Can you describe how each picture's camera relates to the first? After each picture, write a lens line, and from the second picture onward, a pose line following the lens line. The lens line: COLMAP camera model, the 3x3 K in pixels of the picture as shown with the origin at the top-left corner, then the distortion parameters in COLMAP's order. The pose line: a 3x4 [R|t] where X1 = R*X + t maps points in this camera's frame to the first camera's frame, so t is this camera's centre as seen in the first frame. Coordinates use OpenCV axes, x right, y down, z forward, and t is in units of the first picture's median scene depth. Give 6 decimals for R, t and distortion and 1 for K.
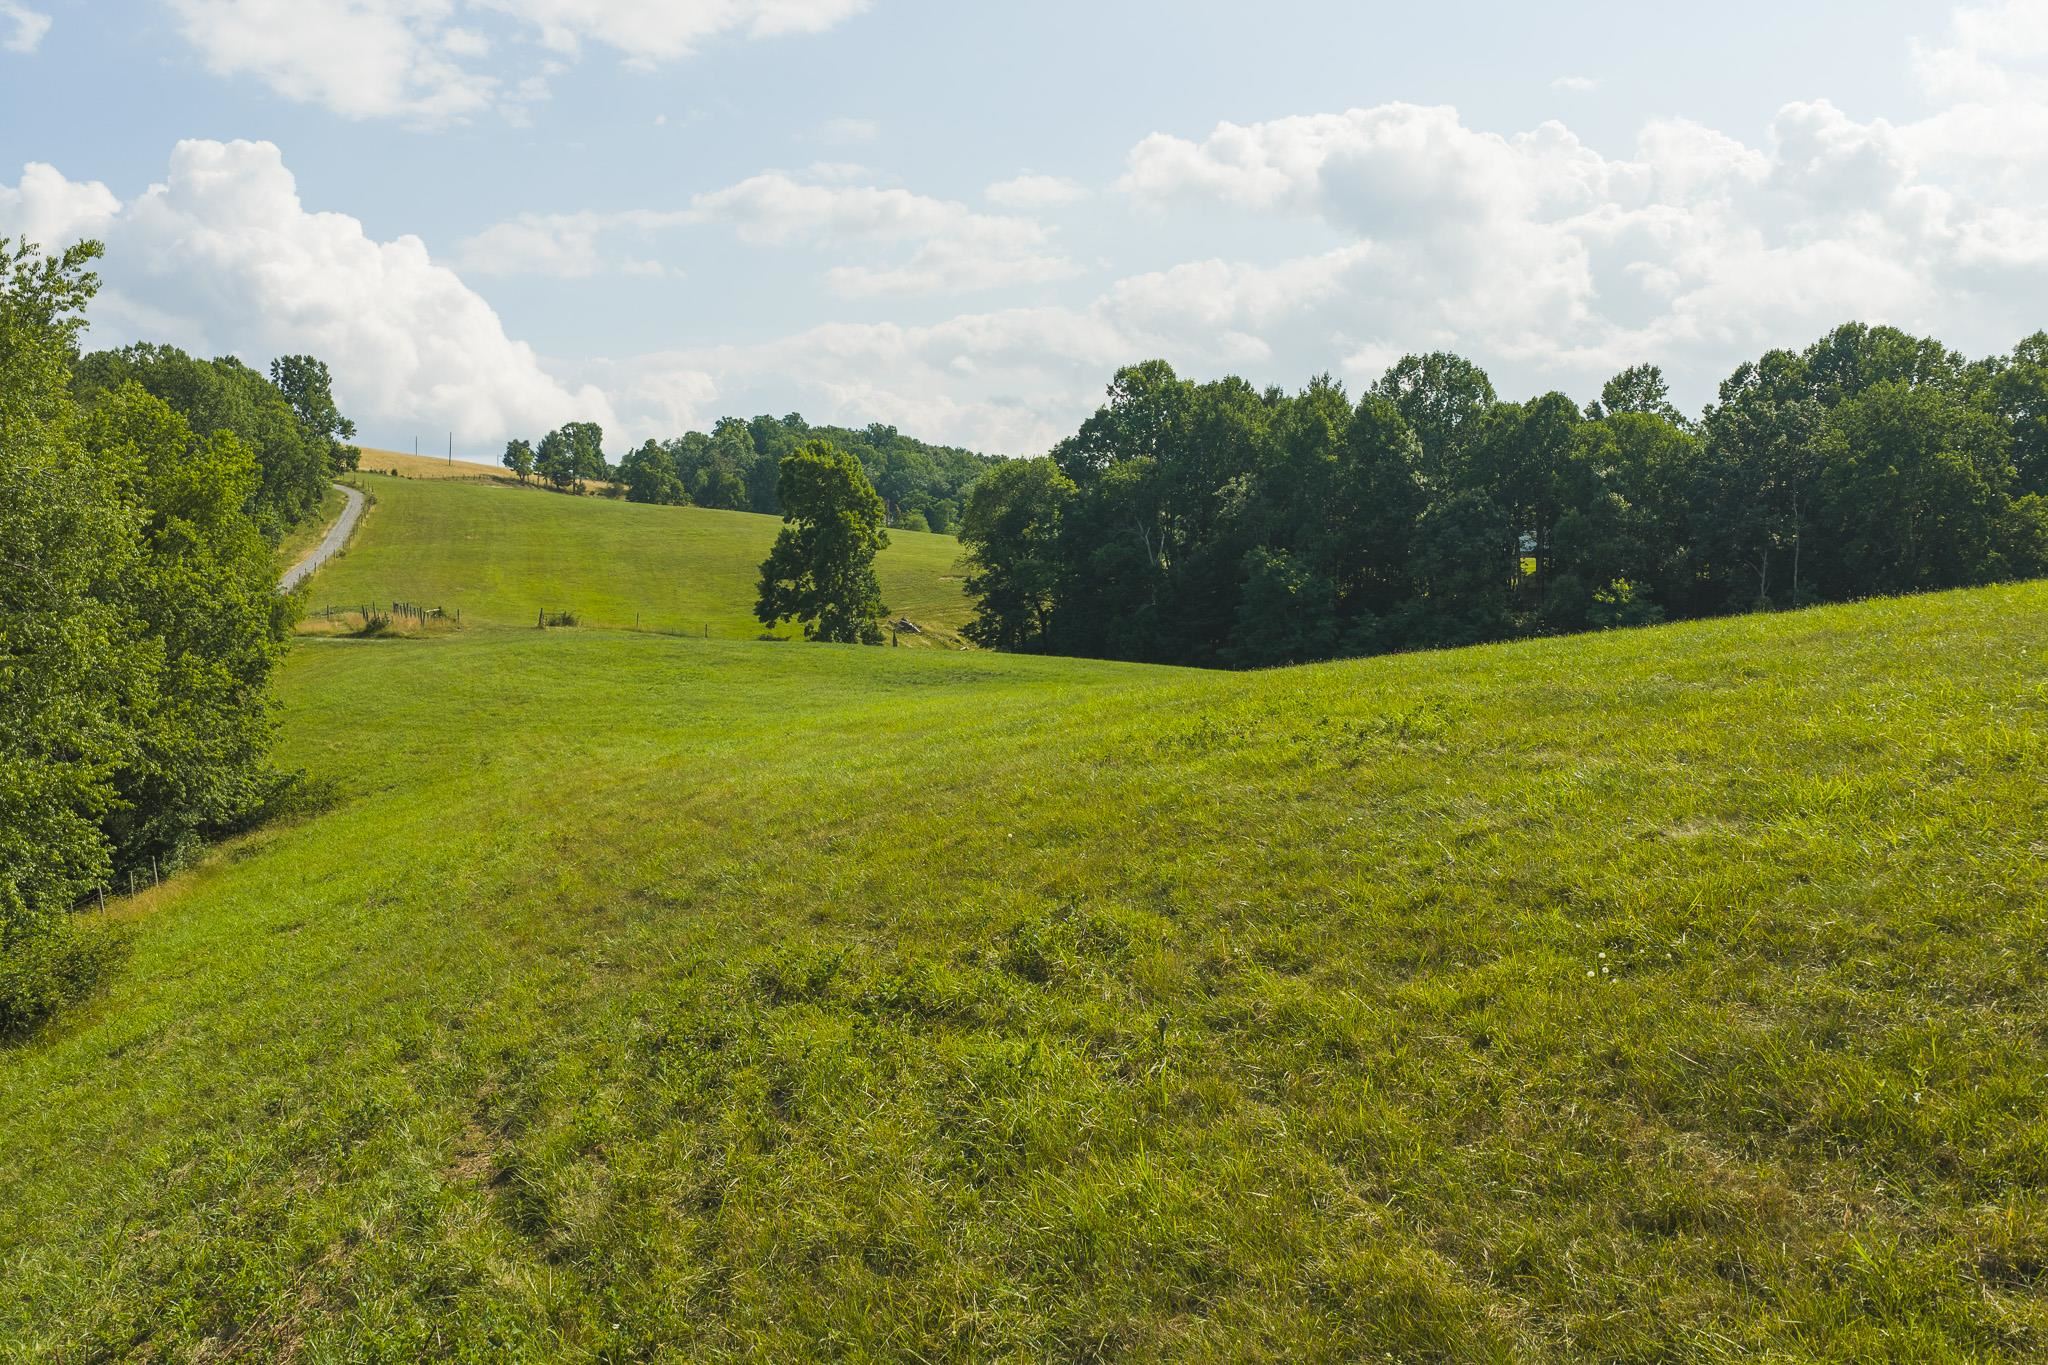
lens RADIAL K [[1704.9, 0, 1020.1], [0, 1704.9, 674.7], [0, 0, 1]] dist [0.000806, 0.003405]
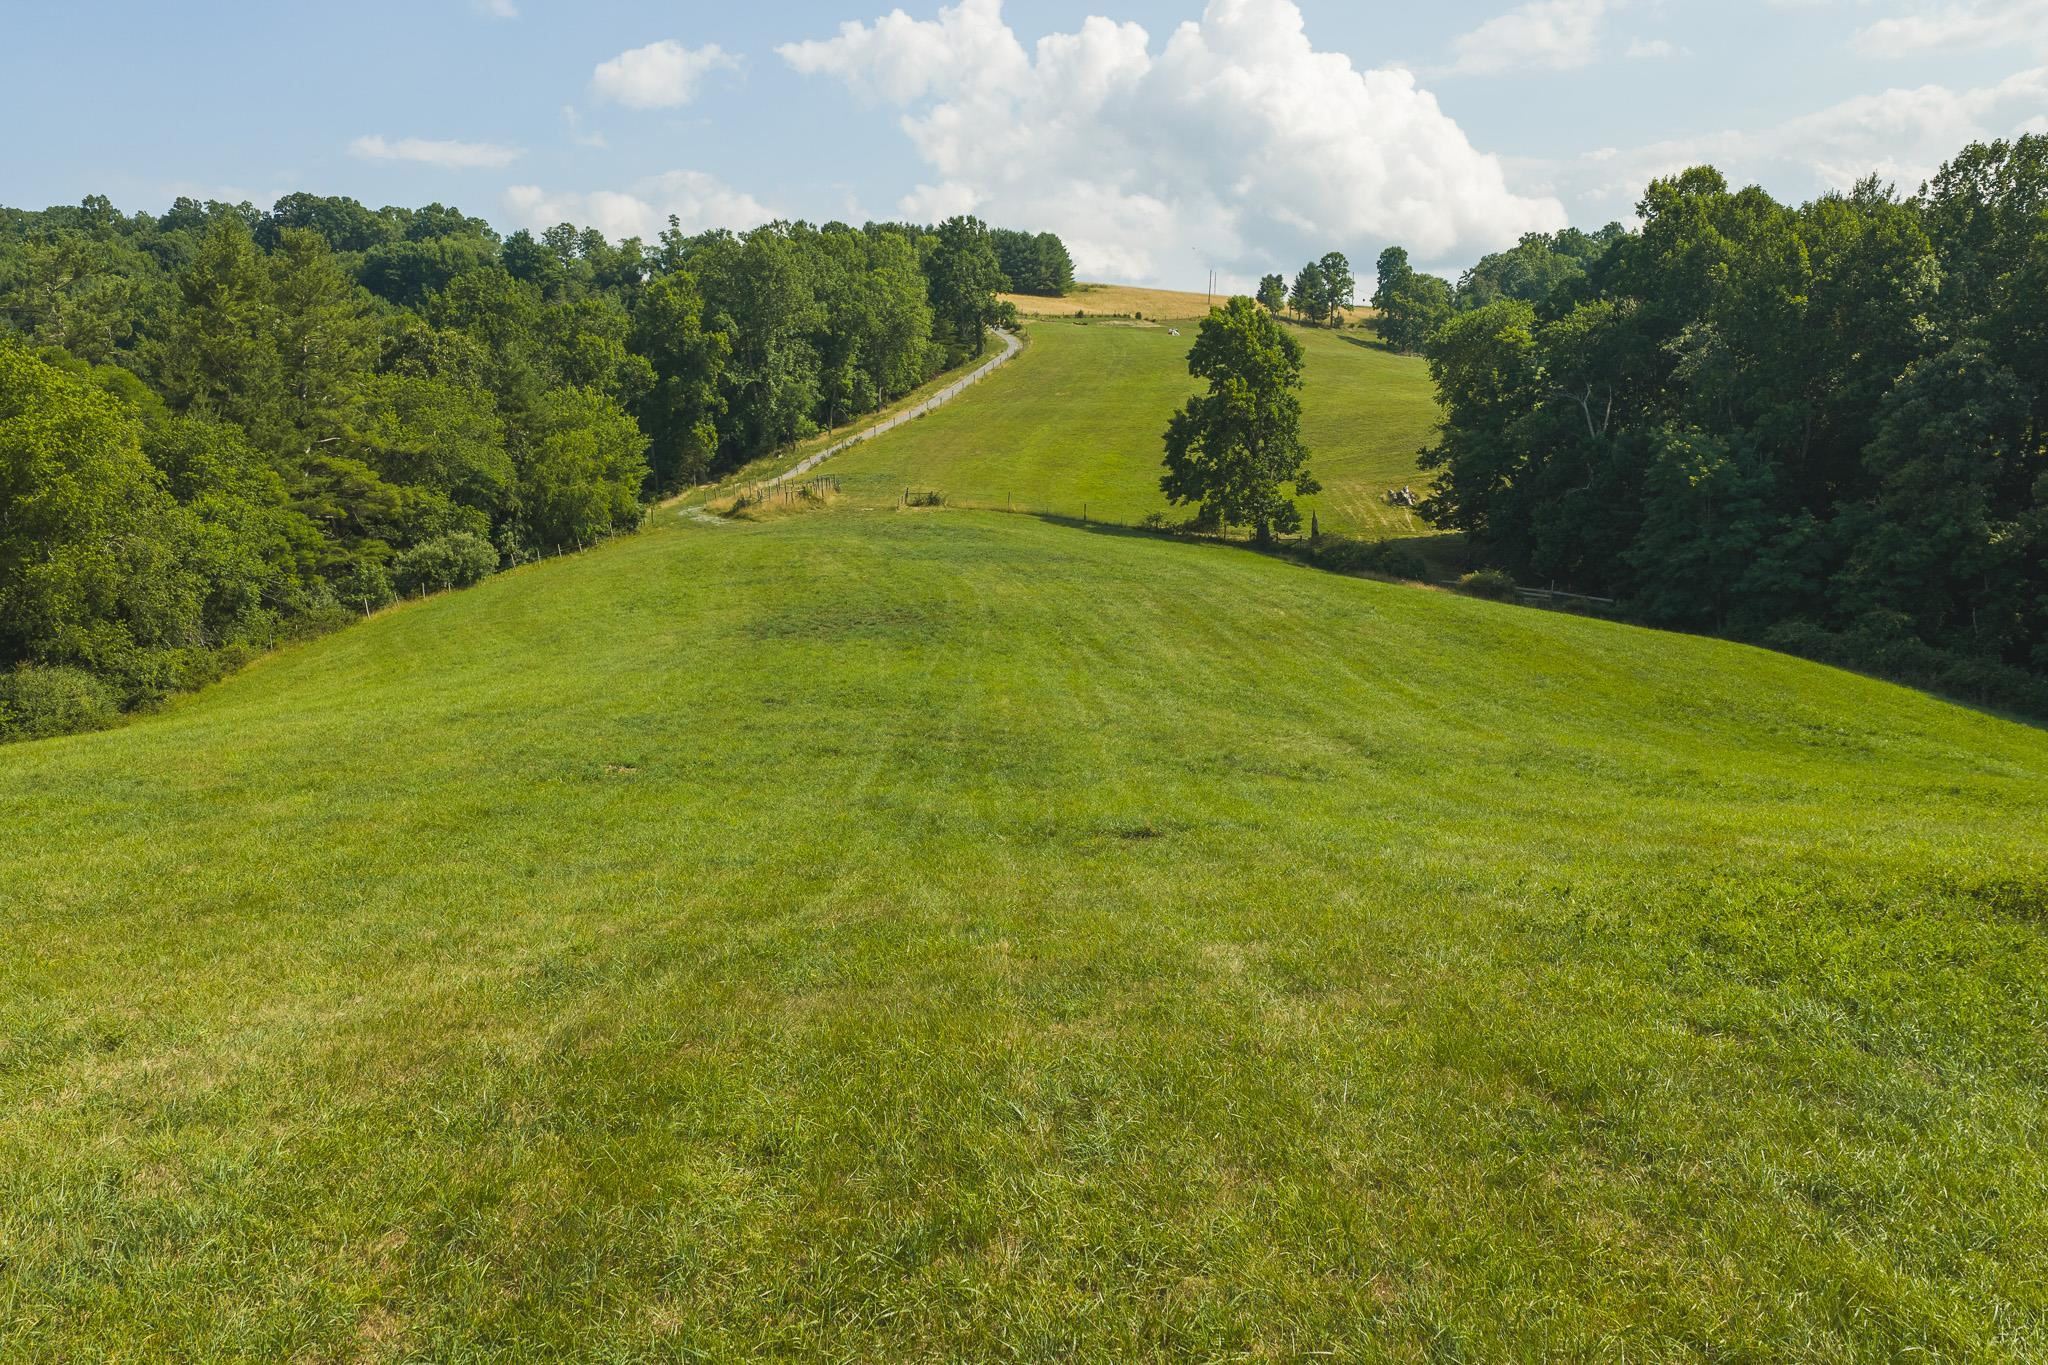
lens RADIAL K [[1704.9, 0, 1024.4], [0, 1704.9, 688.3], [0, 0, 1]] dist [0.000806, 0.003405]
pose [[0.839536, 0.081131, -0.537212, 0.259633], [-0.017015, 0.992229, 0.123258, -0.037181], [0.543037, -0.094339, 0.834392, 0.148734]]
